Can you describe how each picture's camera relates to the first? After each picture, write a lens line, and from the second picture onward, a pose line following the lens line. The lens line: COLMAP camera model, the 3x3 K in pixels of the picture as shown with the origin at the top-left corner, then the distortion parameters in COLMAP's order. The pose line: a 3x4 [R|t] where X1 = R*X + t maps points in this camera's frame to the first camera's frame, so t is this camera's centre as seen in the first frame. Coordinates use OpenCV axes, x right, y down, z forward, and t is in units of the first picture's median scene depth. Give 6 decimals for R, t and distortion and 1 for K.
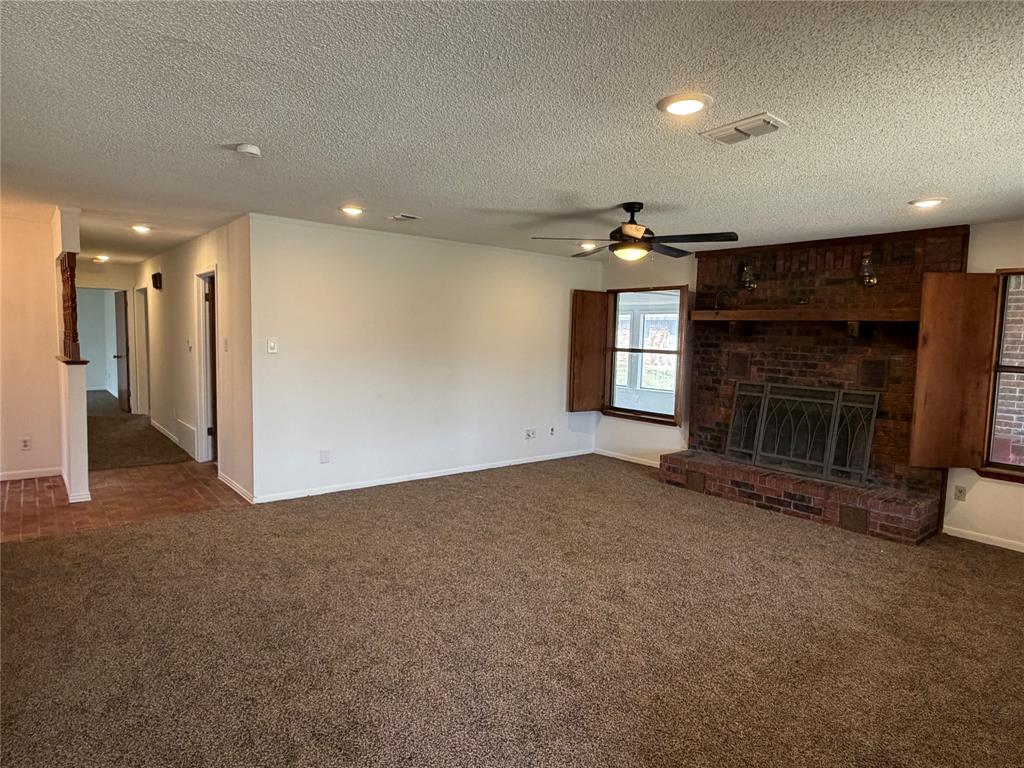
lens RADIAL K [[600.2, 0, 518.3], [0, 600.2, 387.2], [0, 0, 1]] dist [-0.001035, 0.001591]
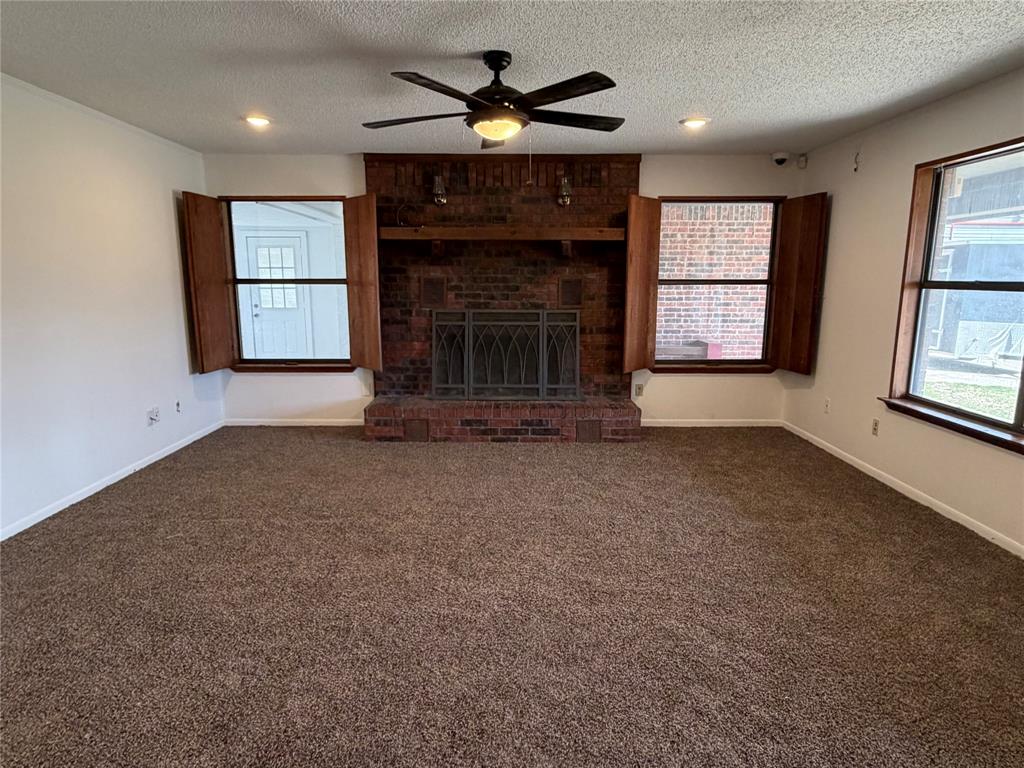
lens RADIAL K [[600.2, 0, 508.1], [0, 600.2, 389.7], [0, 0, 1]] dist [-0.001035, 0.001591]
pose [[0.640031, -0.169154, 0.749498, -0.275827], [0.083948, 0.985021, 0.150622, -0.020912], [-0.763749, -0.033484, 0.644644, 0.375132]]
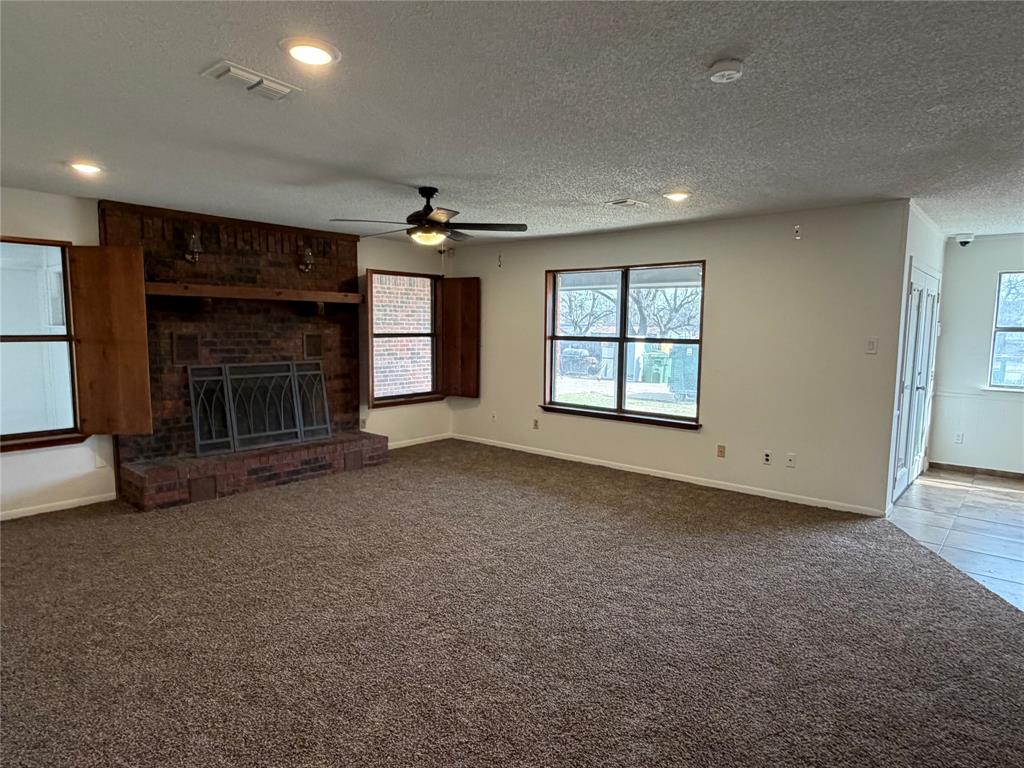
lens RADIAL K [[600.2, 0, 507.3], [0, 600.2, 390.2], [0, 0, 1]] dist [-0.001035, 0.001591]
pose [[-0.154488, -0.137925, 0.978320, -0.619771], [0.071431, 0.986057, 0.150296, -0.081740], [-0.985409, 0.093101, -0.142482, 0.742390]]
